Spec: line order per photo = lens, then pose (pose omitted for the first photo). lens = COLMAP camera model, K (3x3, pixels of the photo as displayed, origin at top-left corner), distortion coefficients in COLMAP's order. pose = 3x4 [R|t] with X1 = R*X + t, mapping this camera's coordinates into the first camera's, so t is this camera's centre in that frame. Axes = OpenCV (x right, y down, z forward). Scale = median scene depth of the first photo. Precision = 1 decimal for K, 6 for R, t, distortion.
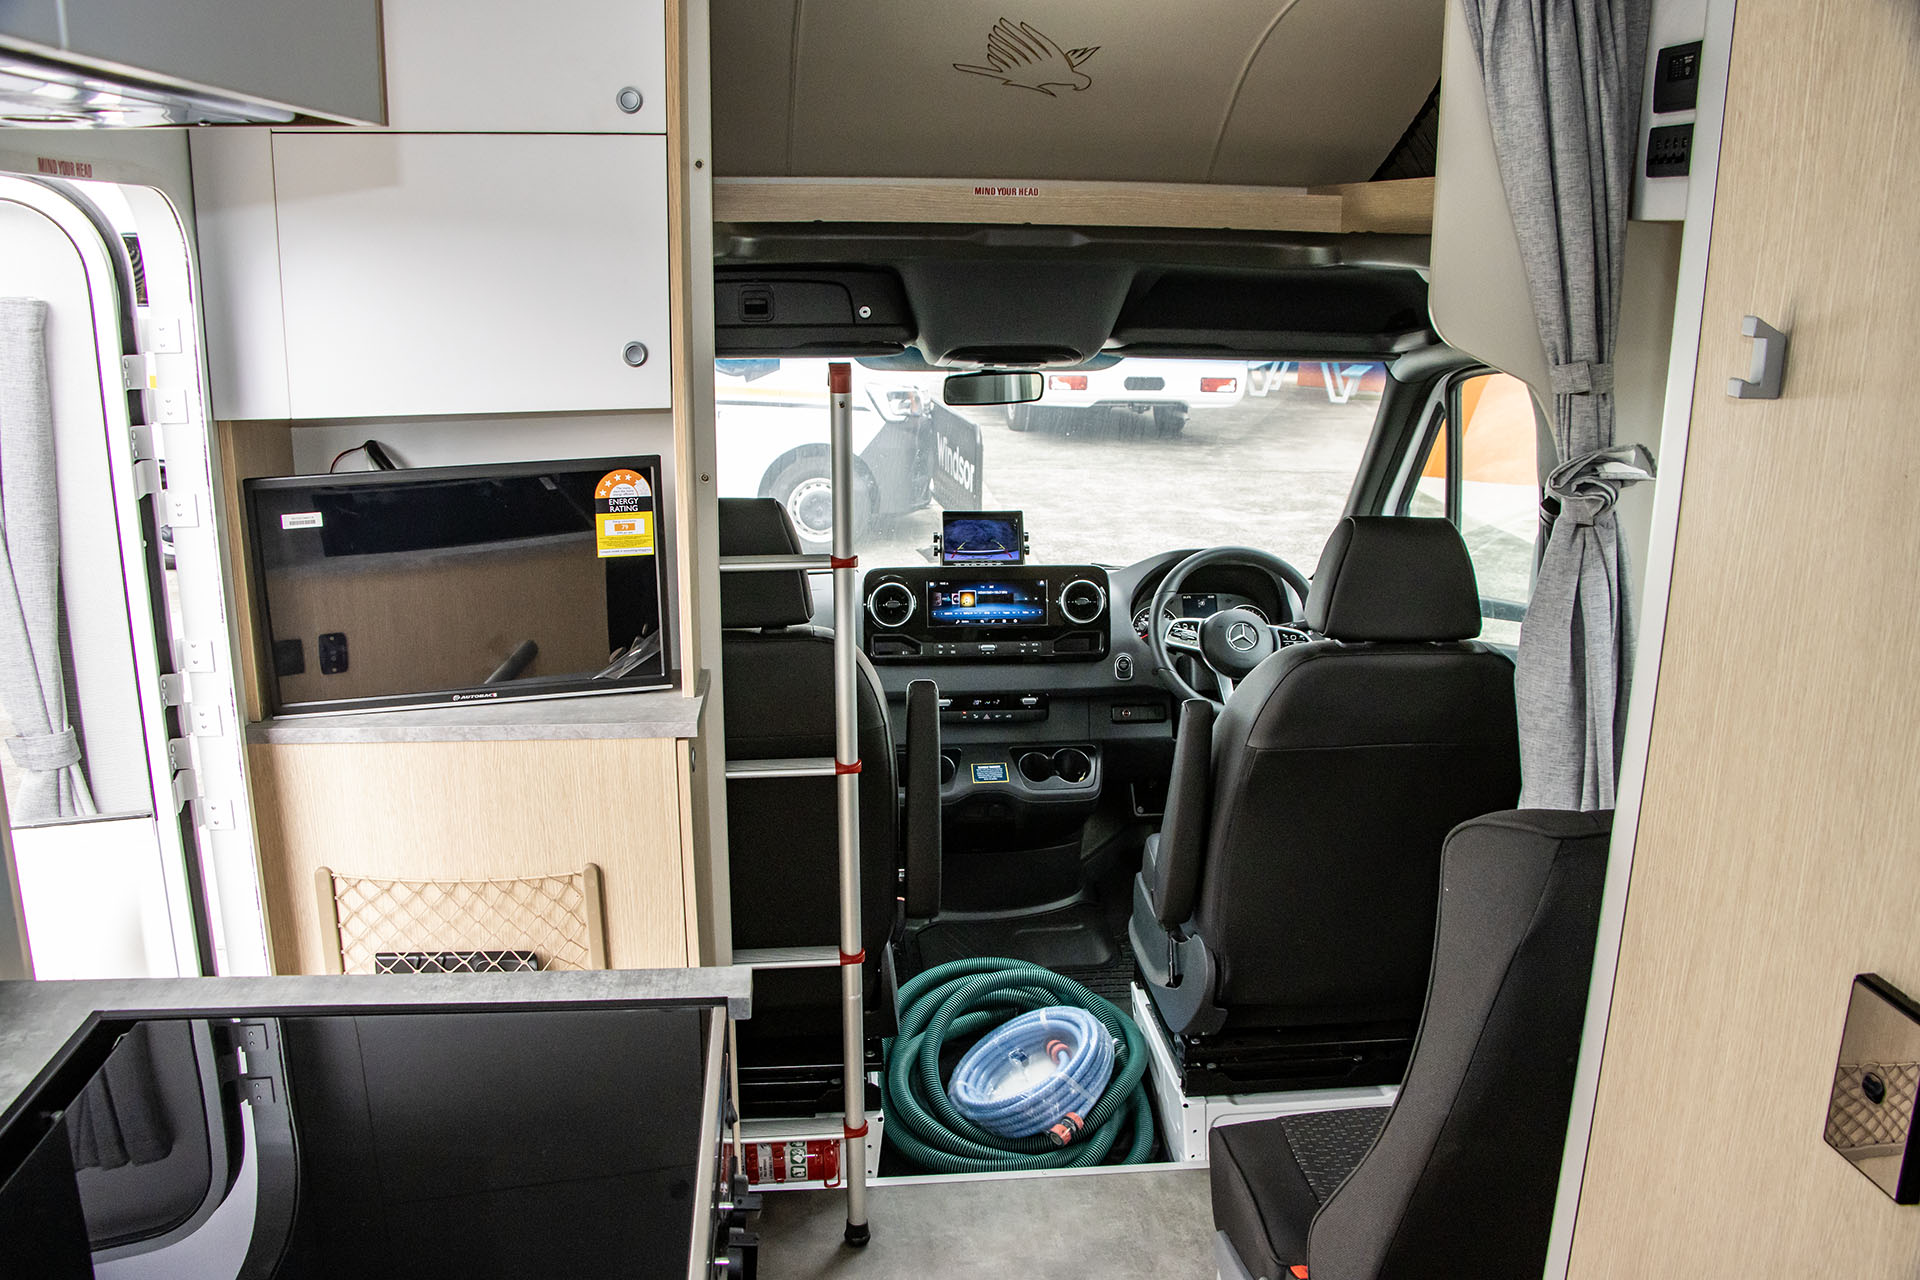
lens RADIAL K [[1637.0, 0, 960.0], [0, 1637.0, 640.0], [0, 0, 1]] dist [-0.178328, 0.143396]
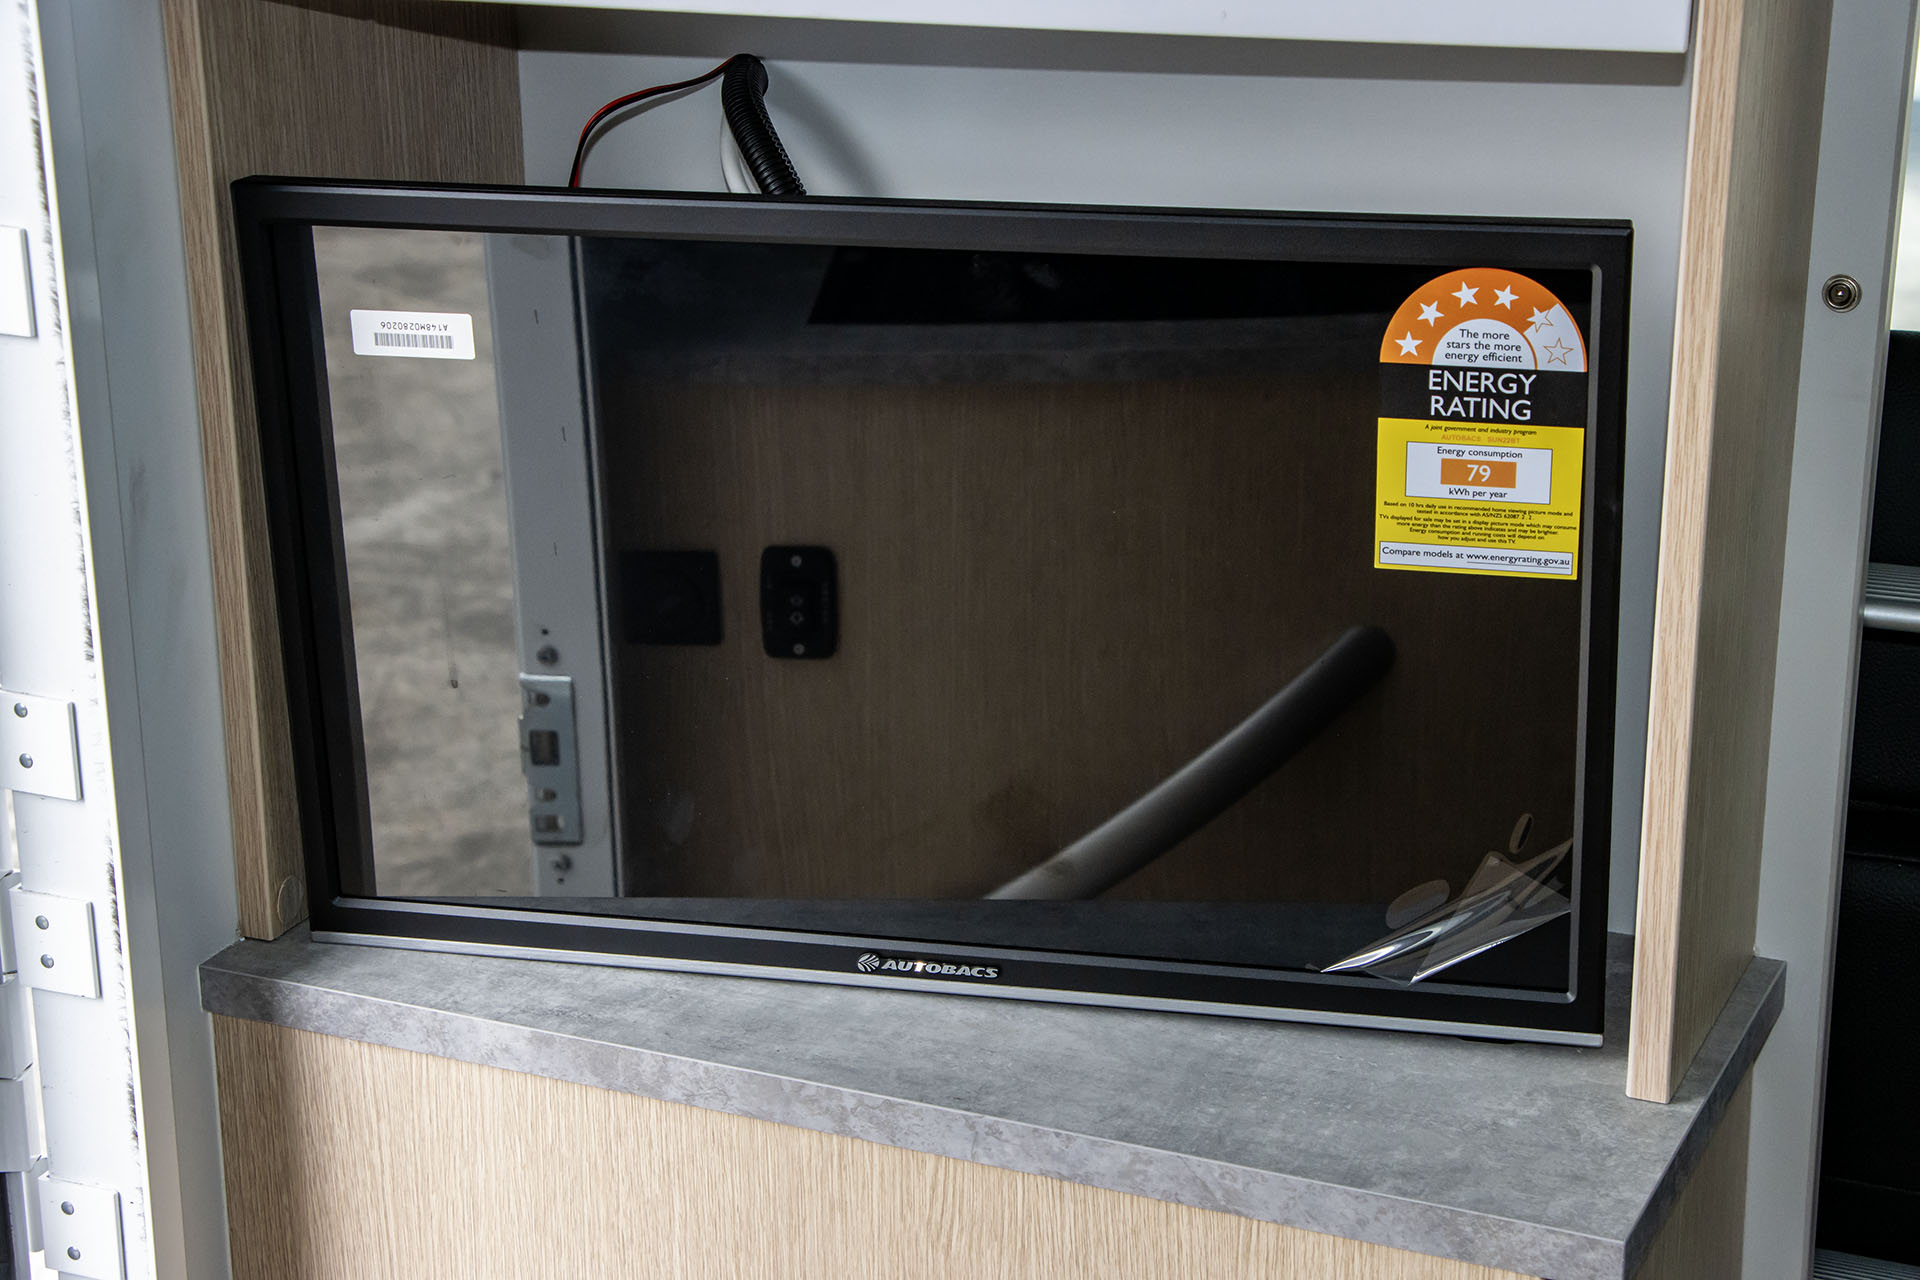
lens RADIAL K [[3750.9, 0, 960.4], [0, 3750.9, 707.9], [0, 0, 1]] dist [0.259567, -0.022480]
pose [[0.886185, 0.152198, -0.437620, 0.002702], [-0.110321, 0.986656, 0.119743, -0.097821], [0.450006, -0.057836, 0.891151, 0.387496]]
